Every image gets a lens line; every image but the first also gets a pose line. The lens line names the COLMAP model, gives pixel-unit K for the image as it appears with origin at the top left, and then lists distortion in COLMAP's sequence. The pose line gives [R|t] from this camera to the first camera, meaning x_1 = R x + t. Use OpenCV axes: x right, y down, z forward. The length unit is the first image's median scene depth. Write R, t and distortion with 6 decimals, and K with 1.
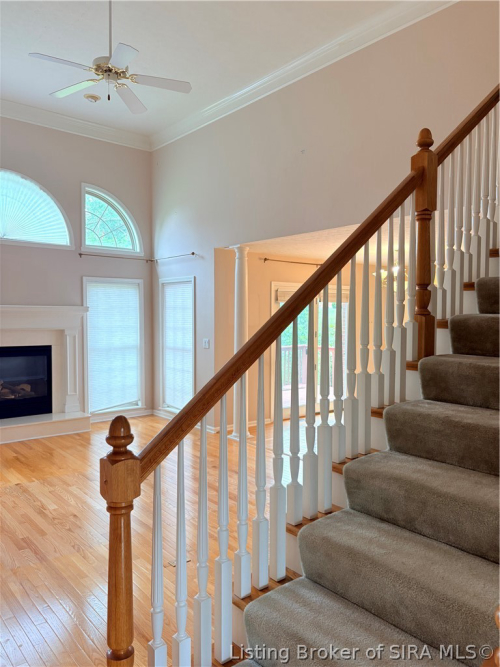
lens RADIAL K [[510.9, 0, 250.0], [0, 510.9, 333.5], [0, 0, 1]] dist [0.042986, -0.000448]
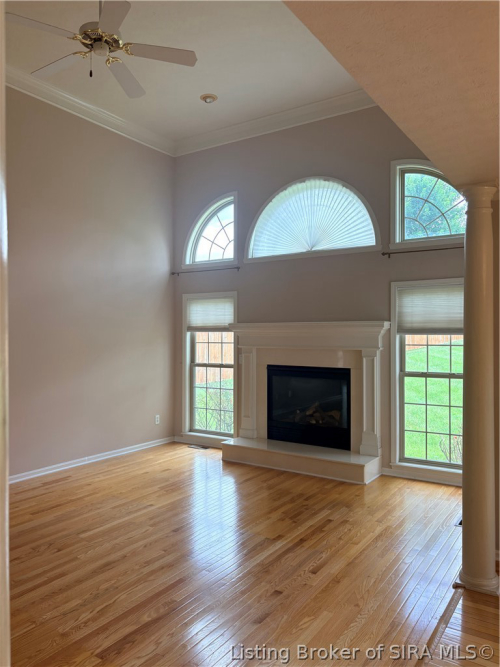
lens RADIAL K [[510.9, 0, 250.0], [0, 510.9, 333.5], [0, 0, 1]] dist [0.042986, -0.000448]
pose [[0.289950, -0.007306, -0.957014, 0.363838], [-0.031462, 0.999358, -0.017161, -0.014251], [0.956524, 0.035085, 0.289534, 0.601485]]
